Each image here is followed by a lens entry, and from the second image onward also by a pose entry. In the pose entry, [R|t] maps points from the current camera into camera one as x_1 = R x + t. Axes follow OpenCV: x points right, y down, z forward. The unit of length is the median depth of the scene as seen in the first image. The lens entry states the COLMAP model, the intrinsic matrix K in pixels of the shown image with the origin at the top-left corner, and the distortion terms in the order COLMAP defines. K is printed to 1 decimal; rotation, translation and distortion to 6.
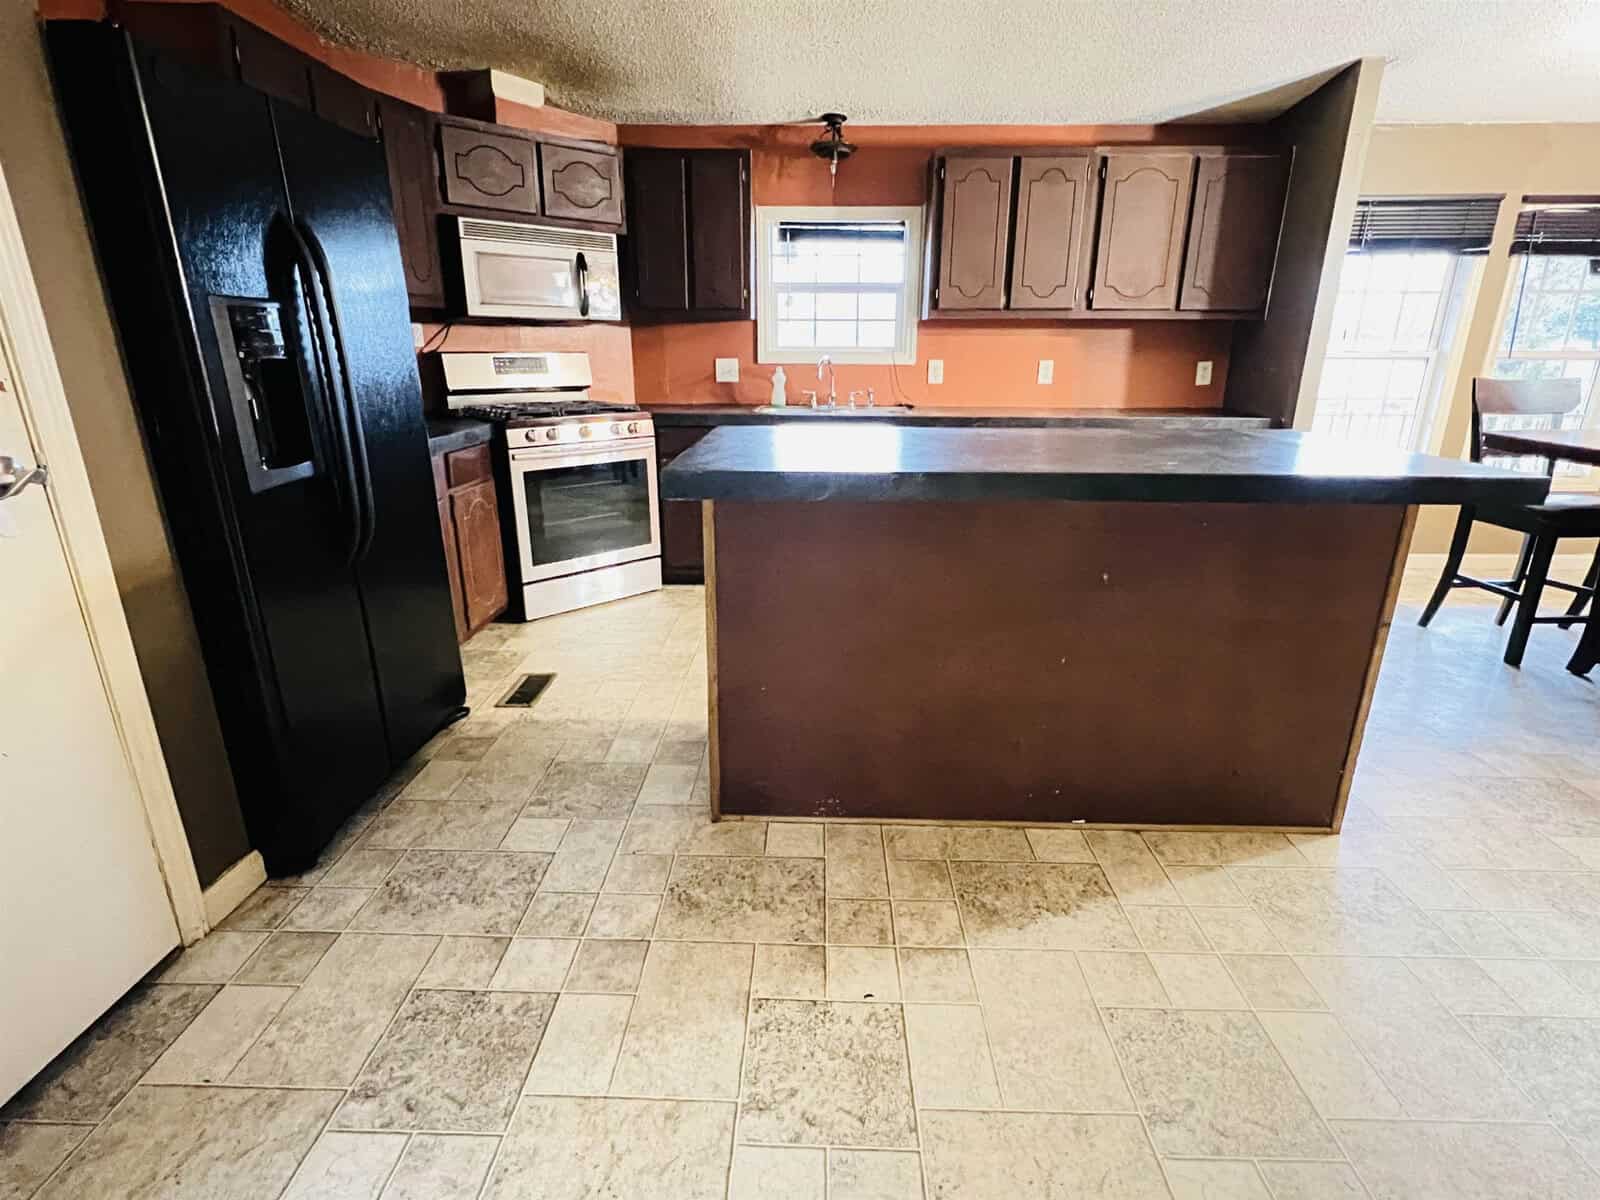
lens RADIAL K [[809.8, 0, 797.0], [0, 809.8, 616.5], [0, 0, 1]] dist [-0.005589, -0.000368]
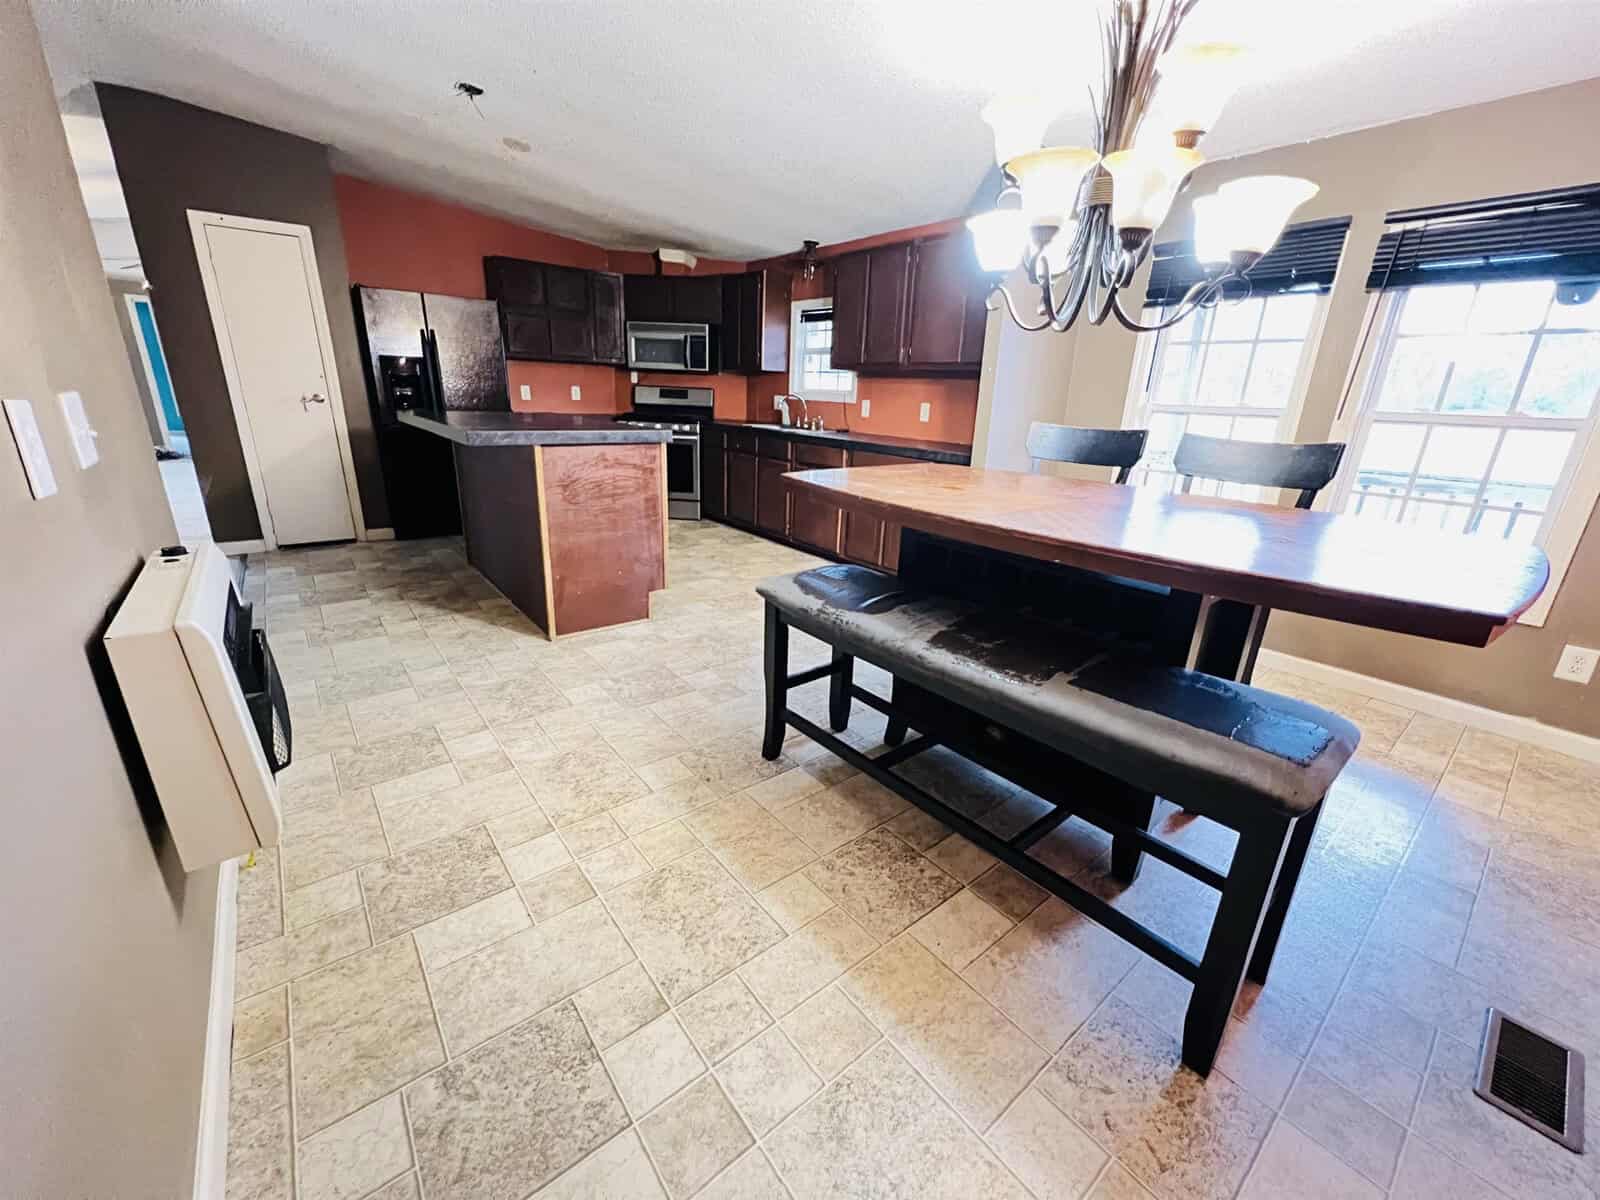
lens RADIAL K [[633.1, 0, 800.0], [0, 633.1, 600.0], [0, 0, 1]] dist [0.017912, -0.000213]
pose [[0.654089, 0.254859, -0.712190, 0.988801], [-0.269184, 0.958321, 0.095714, -0.054251], [0.706900, 0.129105, 0.695431, 0.181540]]
